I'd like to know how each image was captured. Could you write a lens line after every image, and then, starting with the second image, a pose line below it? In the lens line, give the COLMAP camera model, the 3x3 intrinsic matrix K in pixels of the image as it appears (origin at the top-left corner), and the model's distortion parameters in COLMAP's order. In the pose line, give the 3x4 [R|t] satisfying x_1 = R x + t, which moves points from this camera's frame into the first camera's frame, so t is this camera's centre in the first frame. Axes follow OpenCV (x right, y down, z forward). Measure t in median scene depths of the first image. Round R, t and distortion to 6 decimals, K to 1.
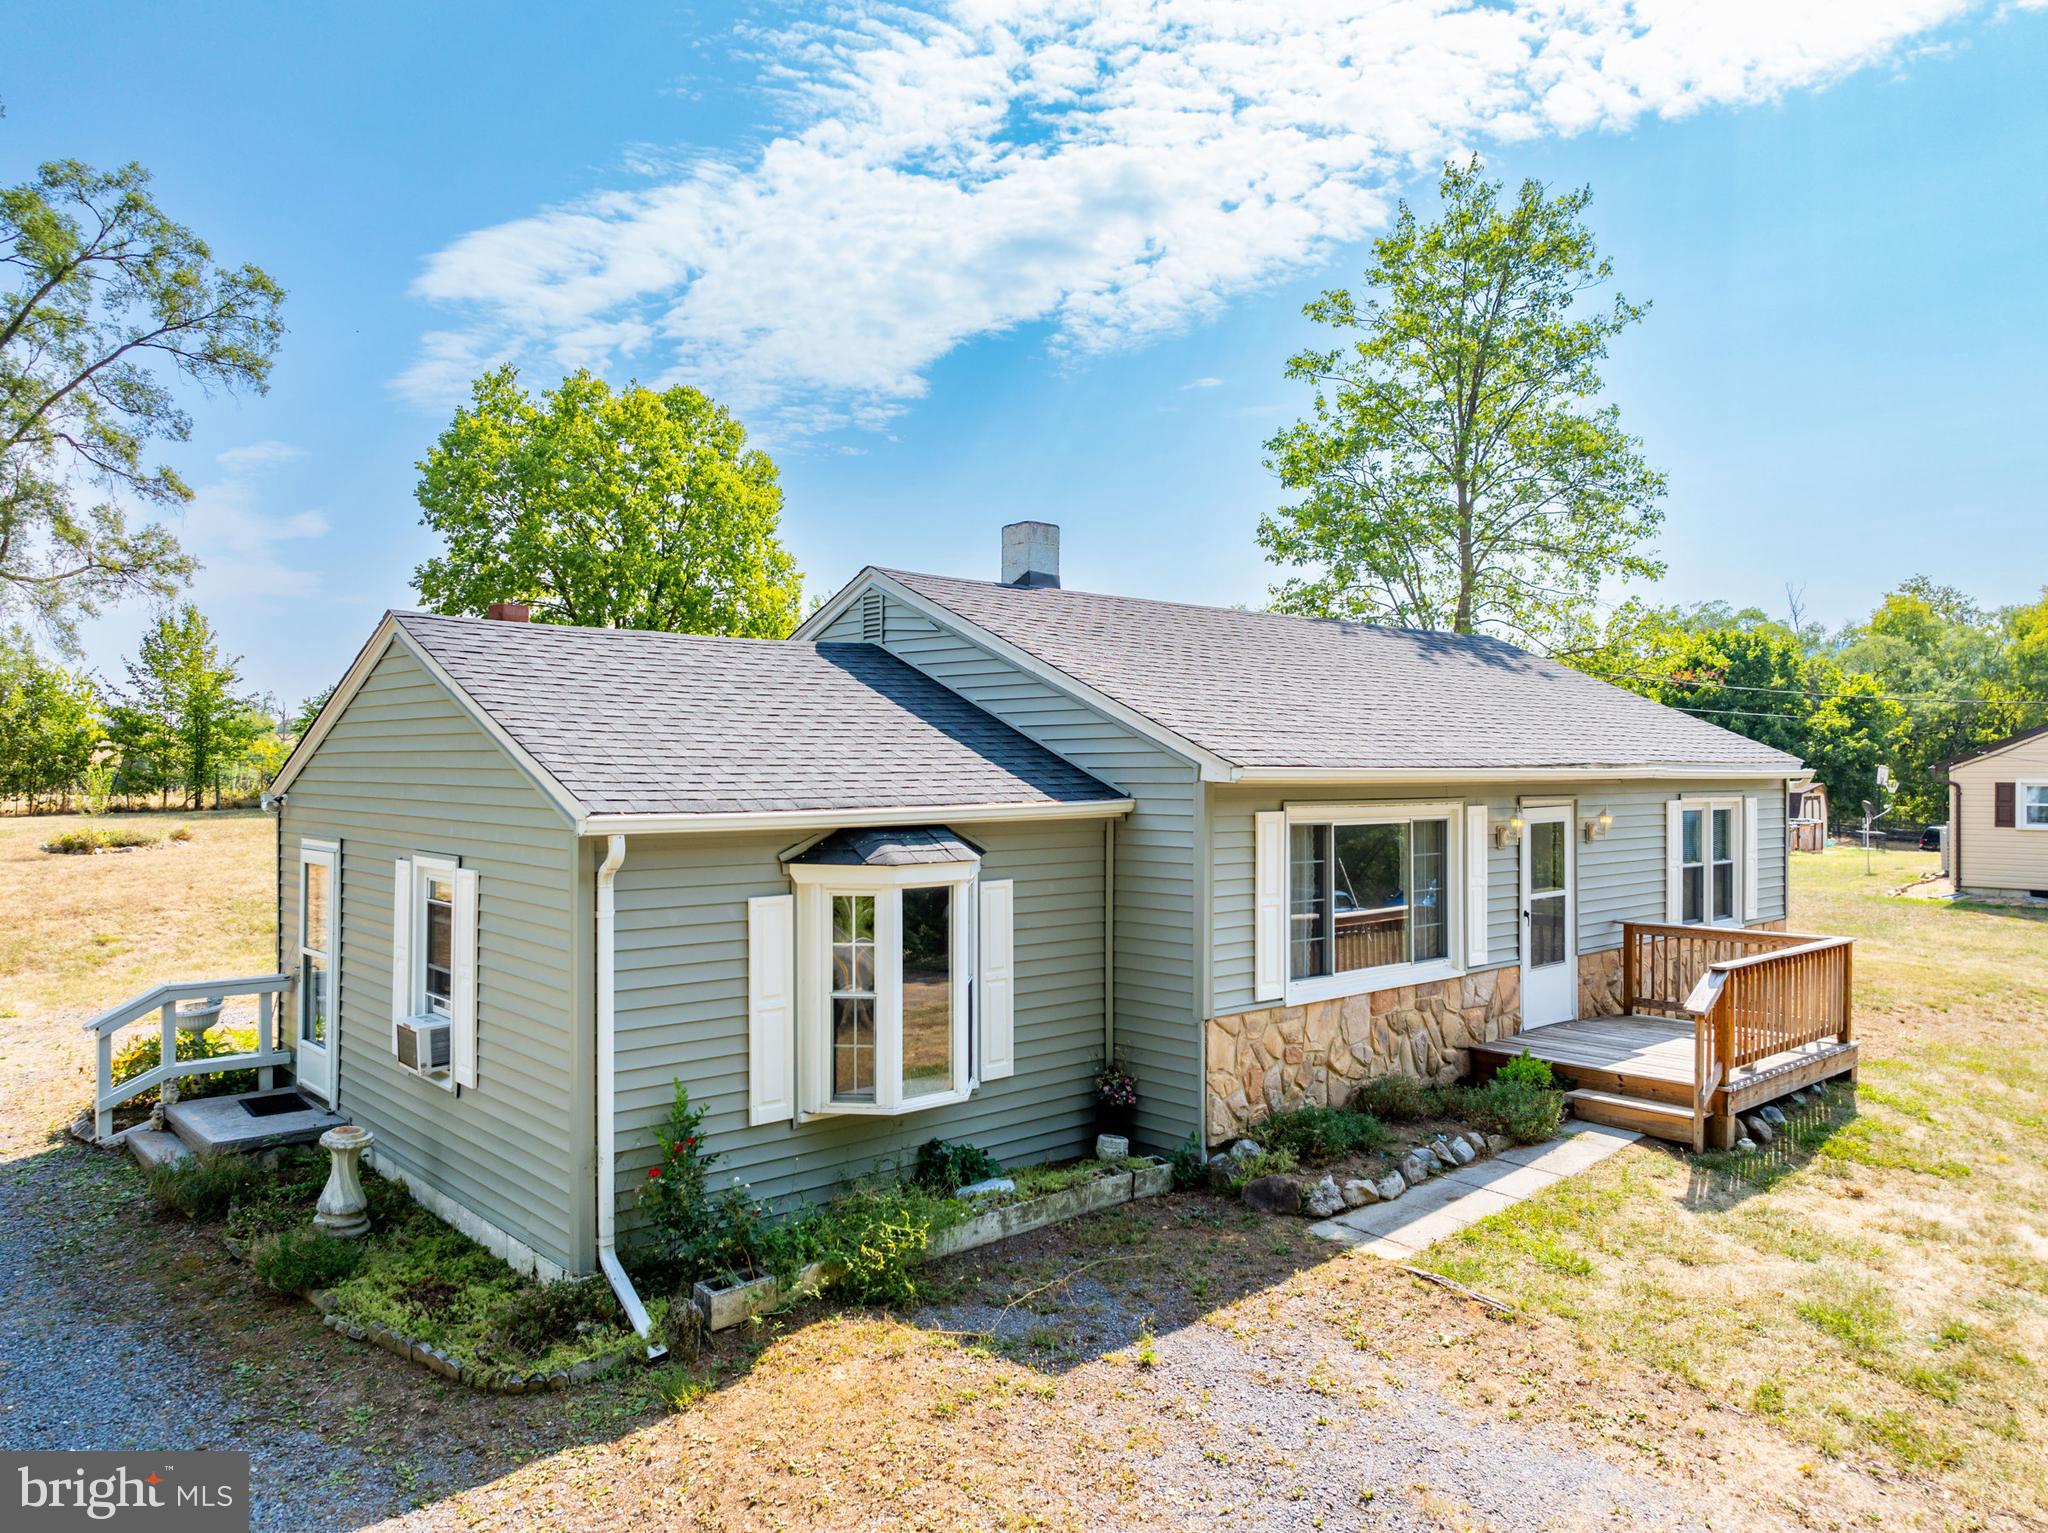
lens RADIAL K [[1430.4, 0, 1026.5], [0, 1430.4, 770.2], [0, 0, 1]] dist [-0.018104, 0.014896]
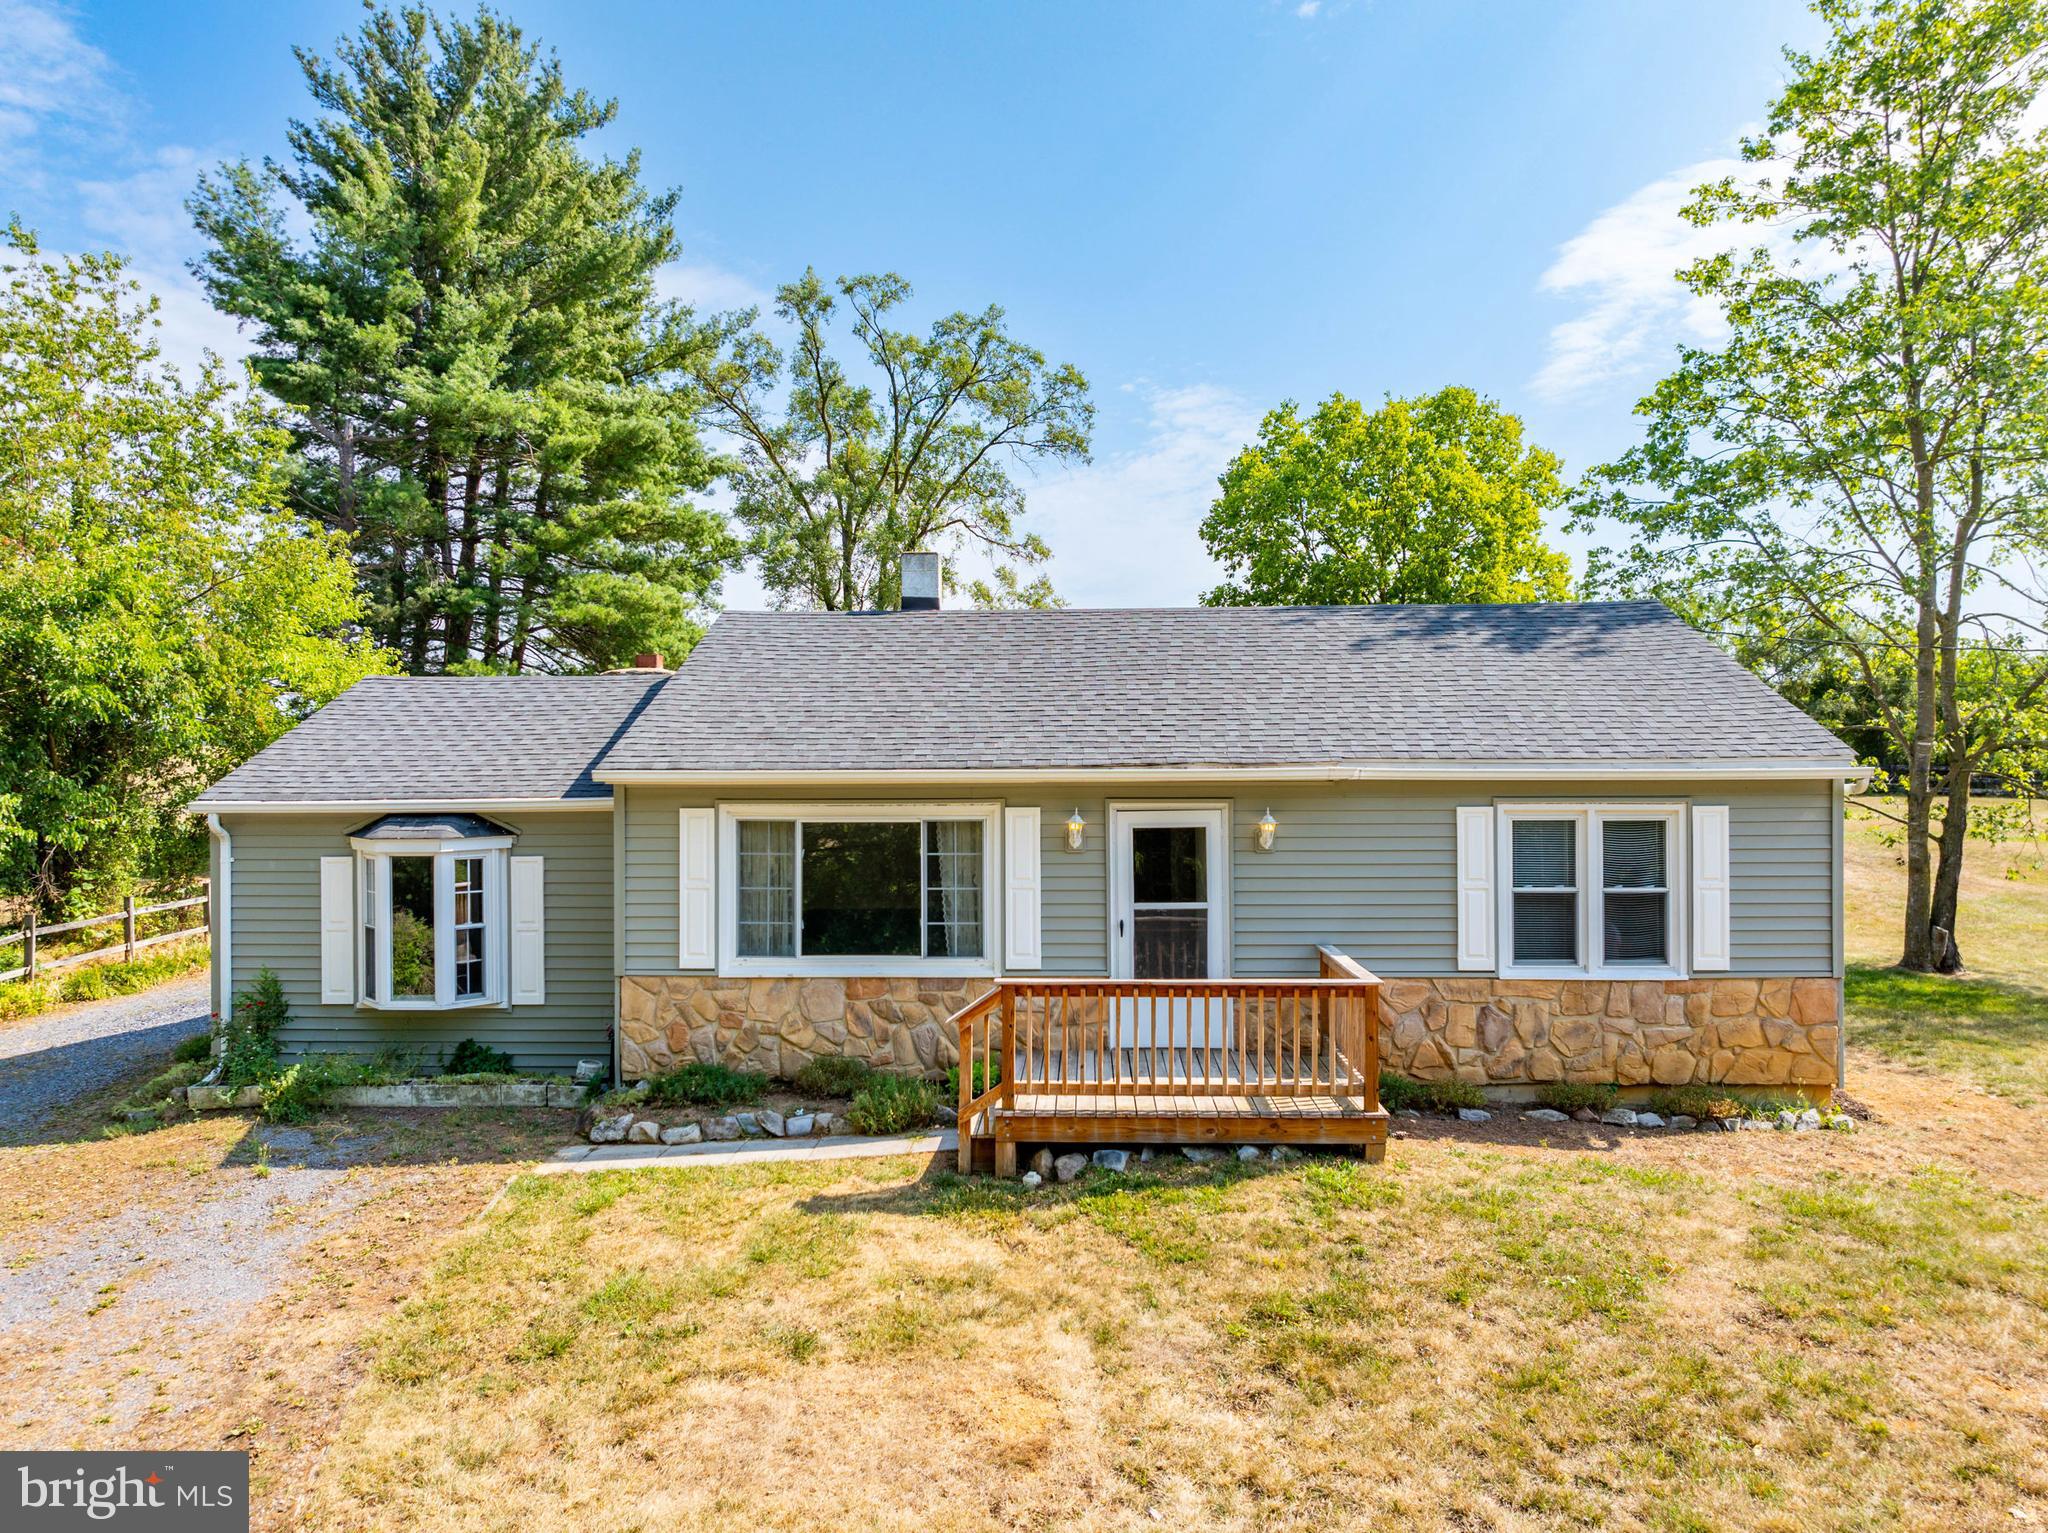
lens RADIAL K [[1430.4, 0, 1026.7], [0, 1430.4, 765.5], [0, 0, 1]] dist [-0.018104, 0.014896]
pose [[0.714102, -0.007255, -0.700004, 1.023986], [0.005800, 0.999973, -0.004446, 0.000327], [0.700018, -0.000885, 0.714125, 0.302529]]
